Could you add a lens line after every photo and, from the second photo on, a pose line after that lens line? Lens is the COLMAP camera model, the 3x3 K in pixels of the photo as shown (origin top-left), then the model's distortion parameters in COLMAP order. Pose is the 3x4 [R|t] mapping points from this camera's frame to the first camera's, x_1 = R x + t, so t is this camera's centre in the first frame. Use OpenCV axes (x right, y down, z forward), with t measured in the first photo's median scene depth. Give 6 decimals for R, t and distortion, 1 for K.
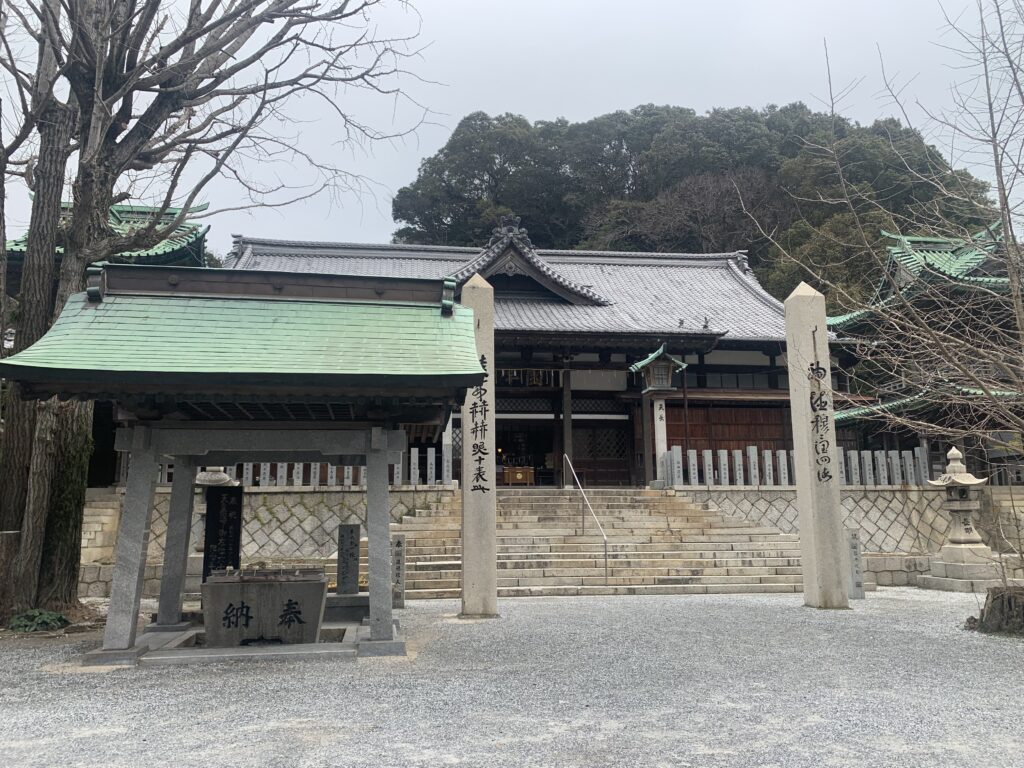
lens RADIAL K [[774.3, 0, 512.0], [0, 774.3, 384.0], [0, 0, 1]] dist [0.001666, 0.000772]
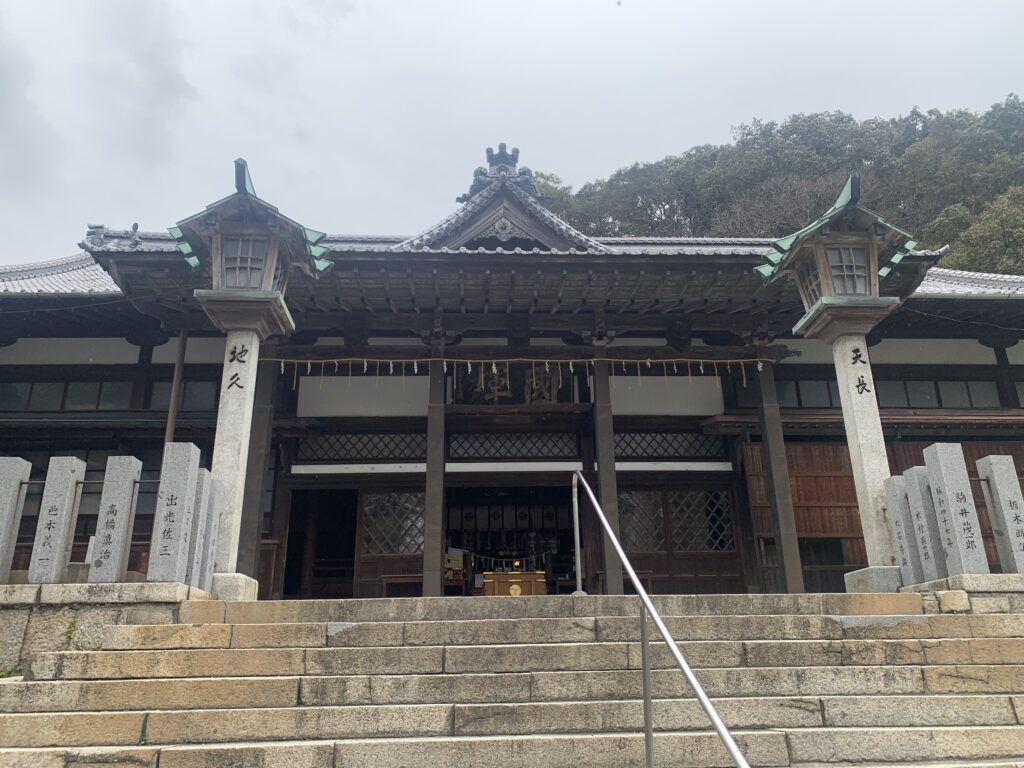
lens RADIAL K [[779.3, 0, 531.0], [0, 779.3, 372.3], [0, 0, 1]] dist [-0.012786, -0.005703]
pose [[0.998508, -0.030533, -0.045261, 0.060892], [0.021245, 0.980956, -0.193065, 0.102336], [0.050294, 0.191815, 0.980142, 0.650018]]
